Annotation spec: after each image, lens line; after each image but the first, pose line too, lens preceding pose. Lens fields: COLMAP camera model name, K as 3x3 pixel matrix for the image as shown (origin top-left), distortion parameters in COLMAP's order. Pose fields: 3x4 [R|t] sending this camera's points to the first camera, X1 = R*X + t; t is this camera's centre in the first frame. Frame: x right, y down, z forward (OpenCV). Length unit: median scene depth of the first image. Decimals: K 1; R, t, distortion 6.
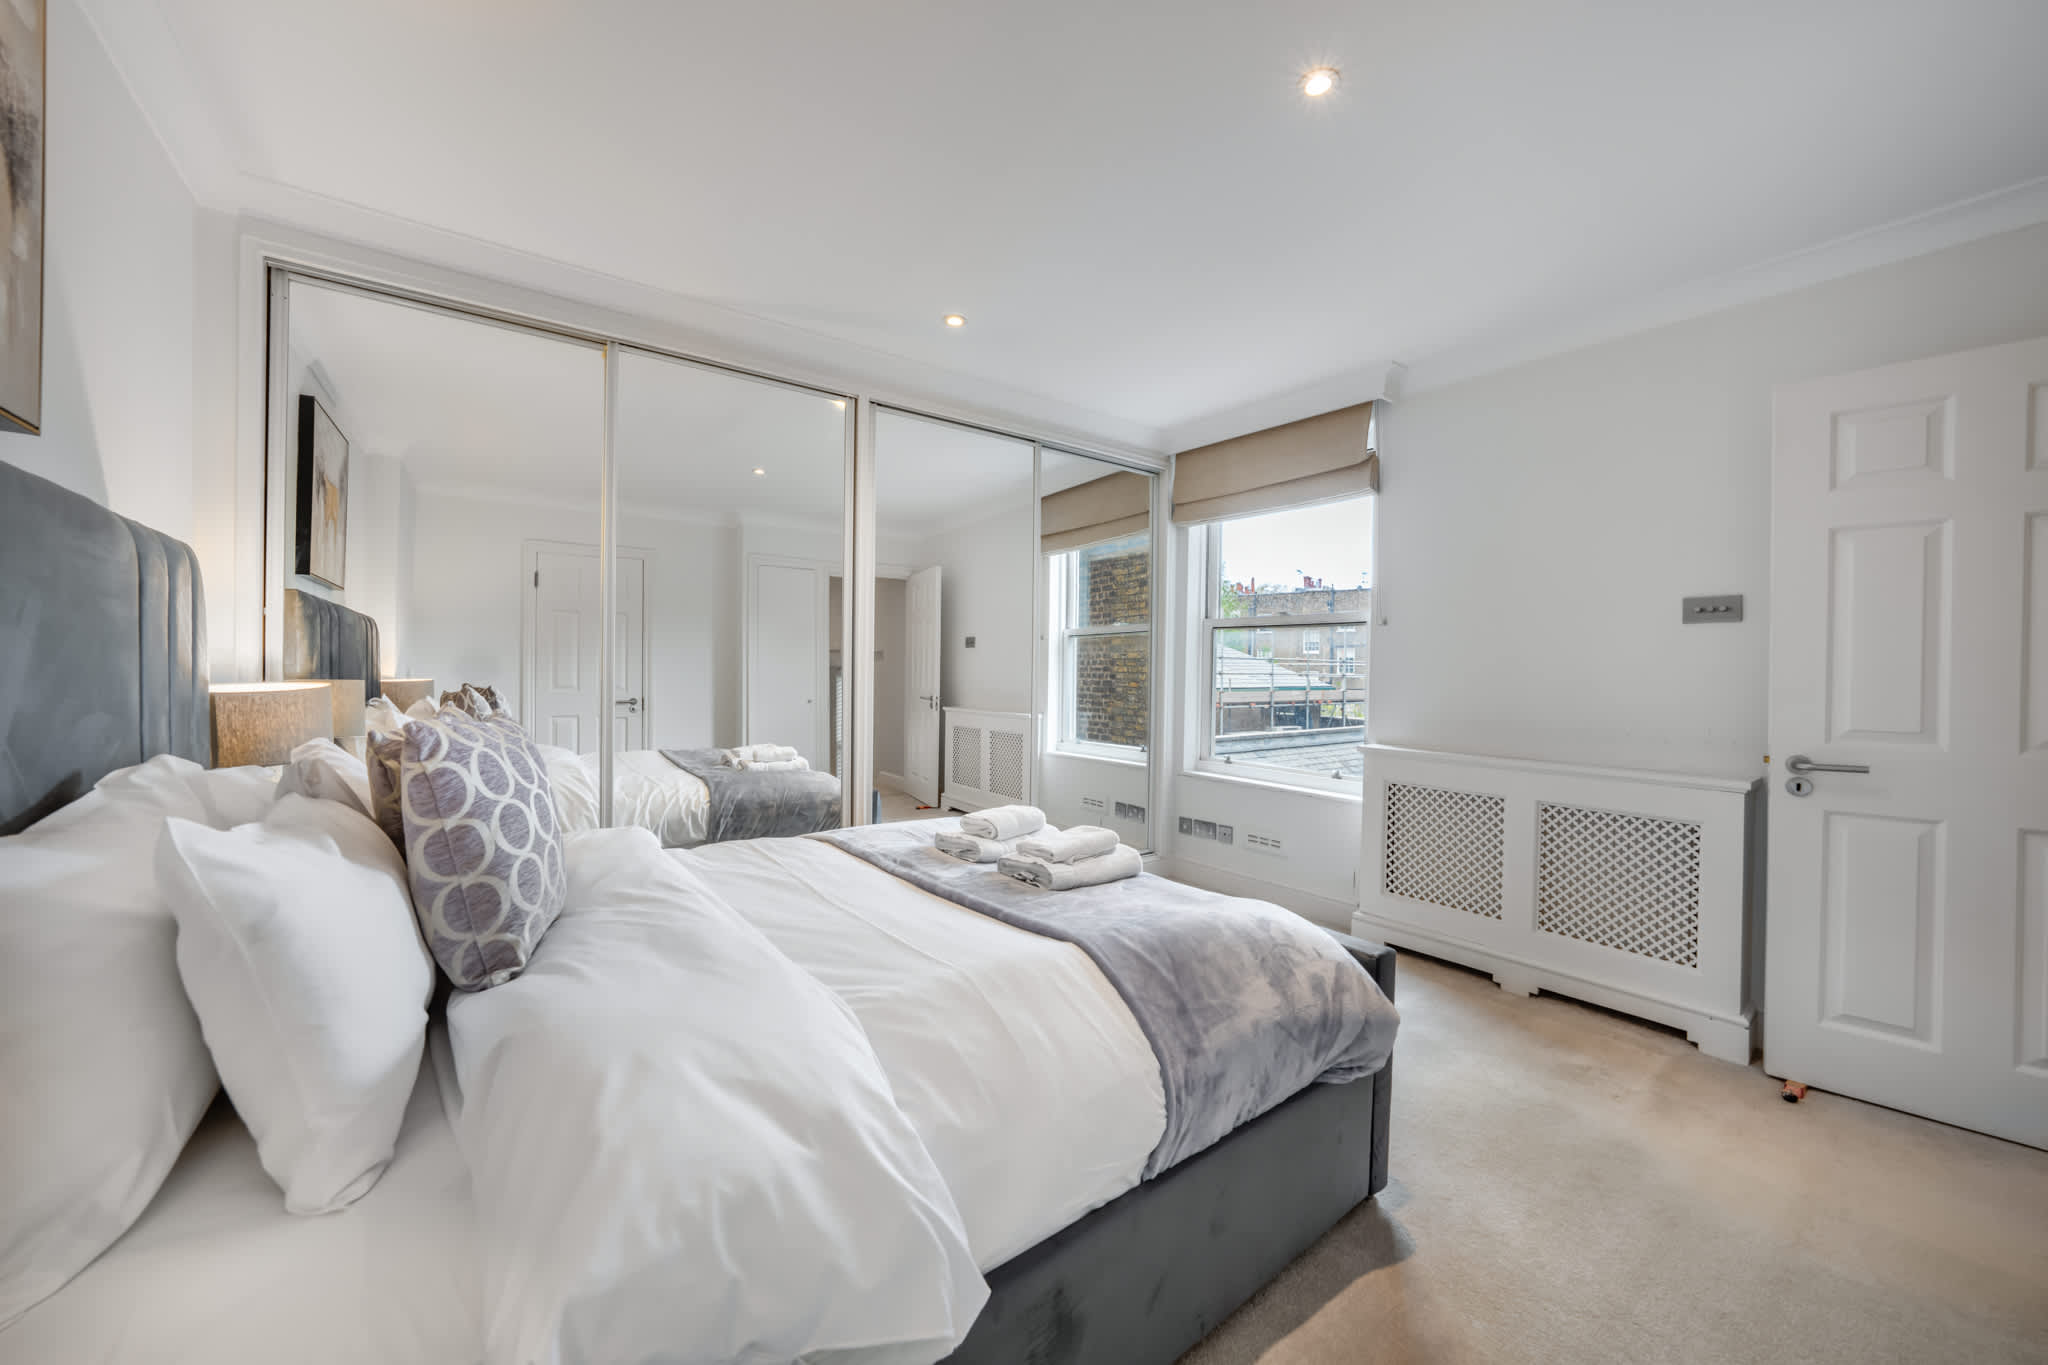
lens RADIAL K [[772.8, 0, 1024.0], [0, 772.8, 682.5], [0, 0, 1]] dist [-0.000538, 0.000018]
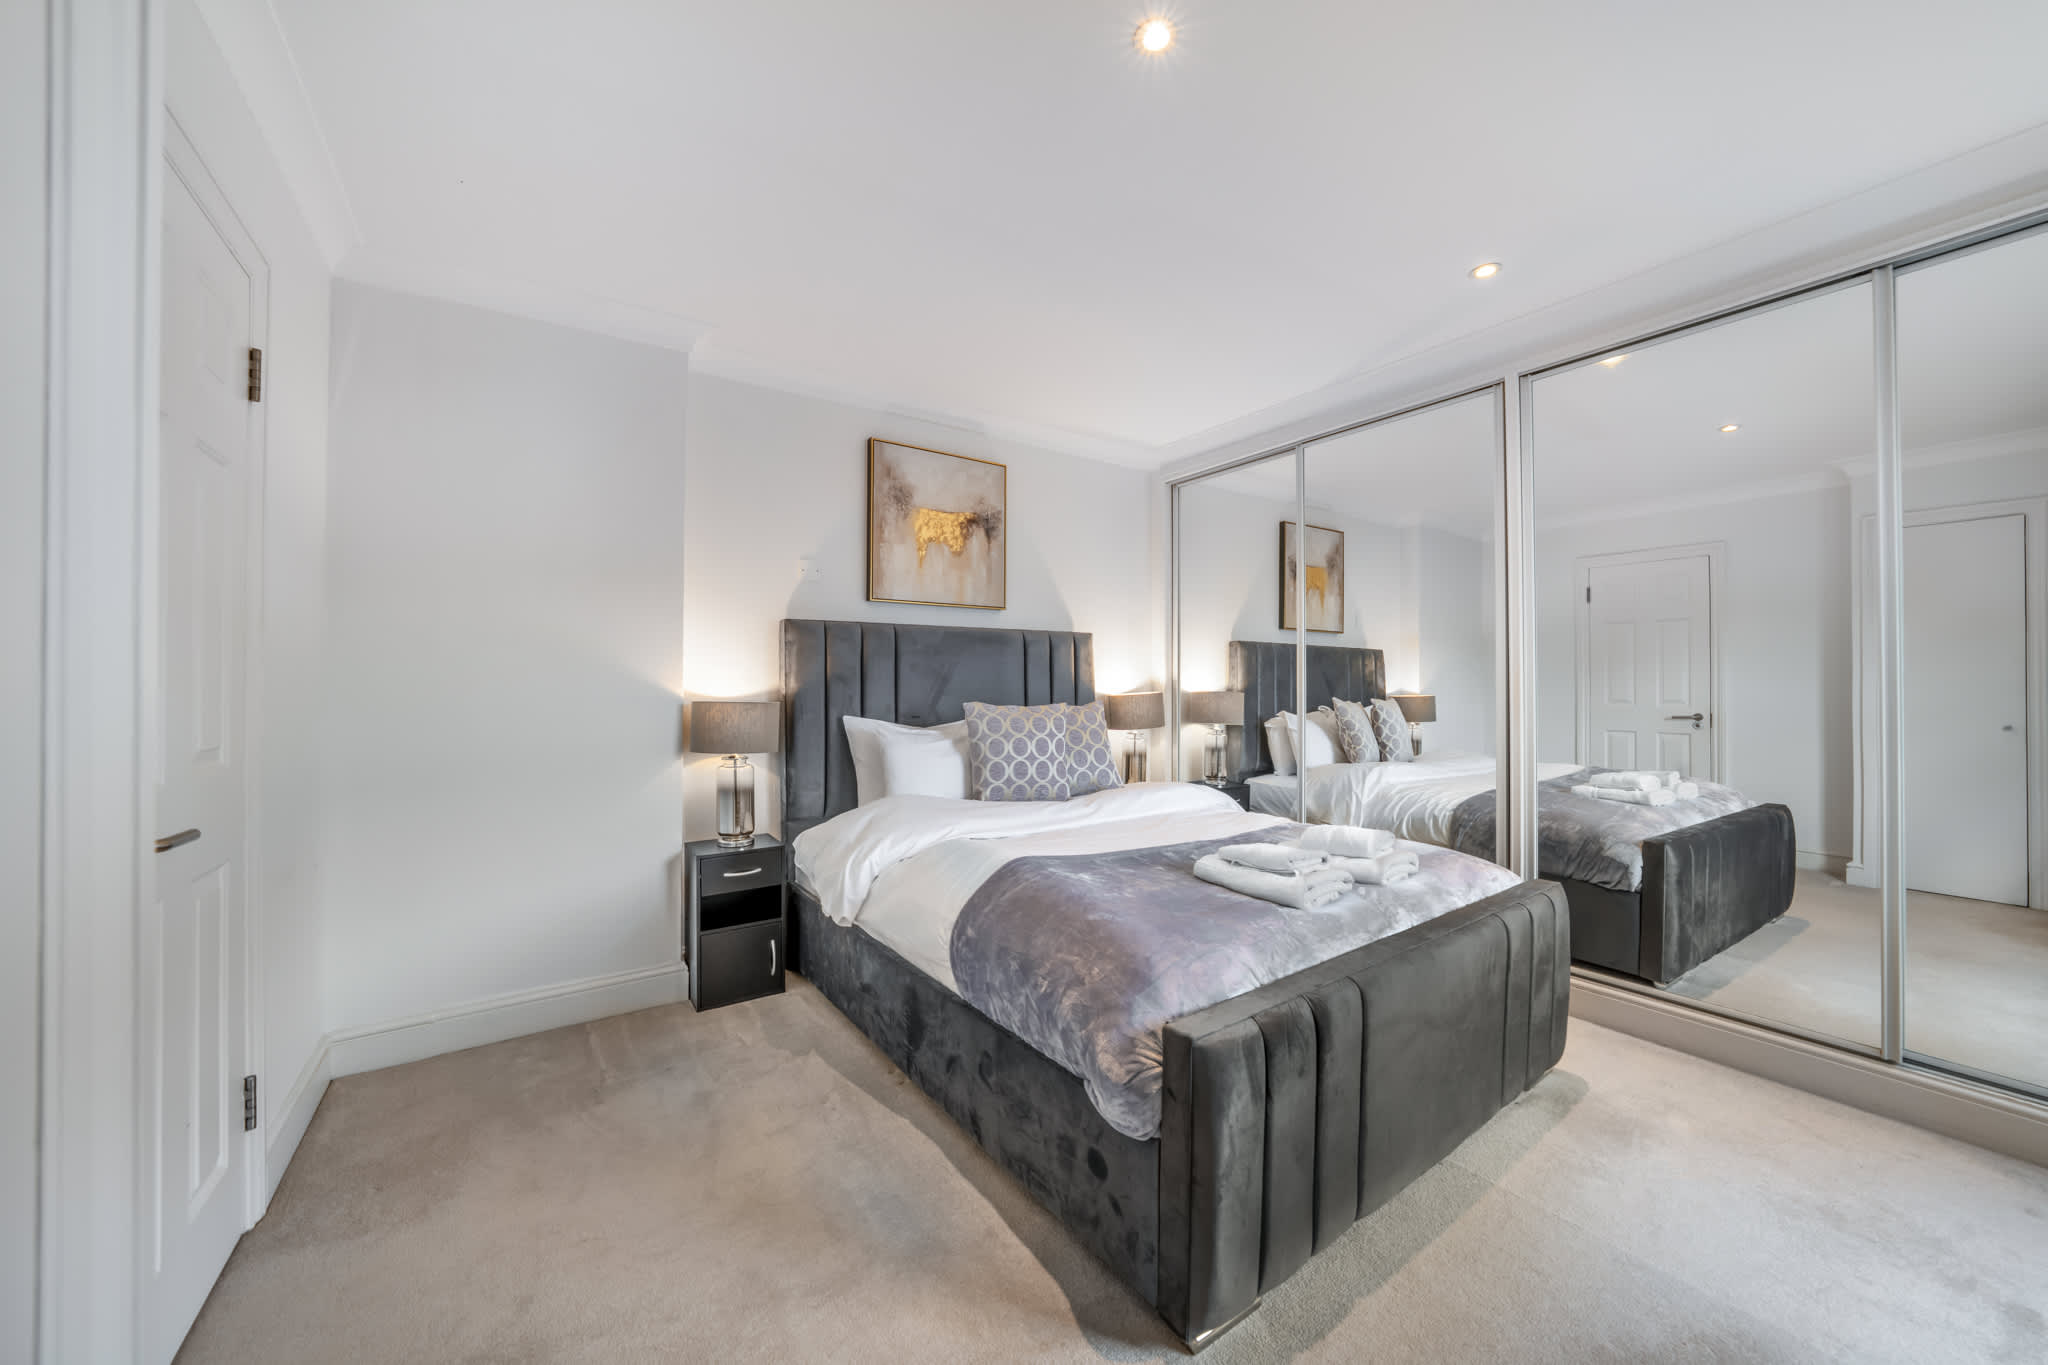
lens RADIAL K [[735.1, 0, 1024.0], [0, 735.1, 682.5], [0, 0, 1]] dist [-0.000480, -0.000043]
pose [[-0.028071, -0.005867, -0.999589, 0.735463], [-0.011269, 0.999921, -0.005553, -0.002948], [0.999542, 0.011109, -0.028135, 0.514557]]
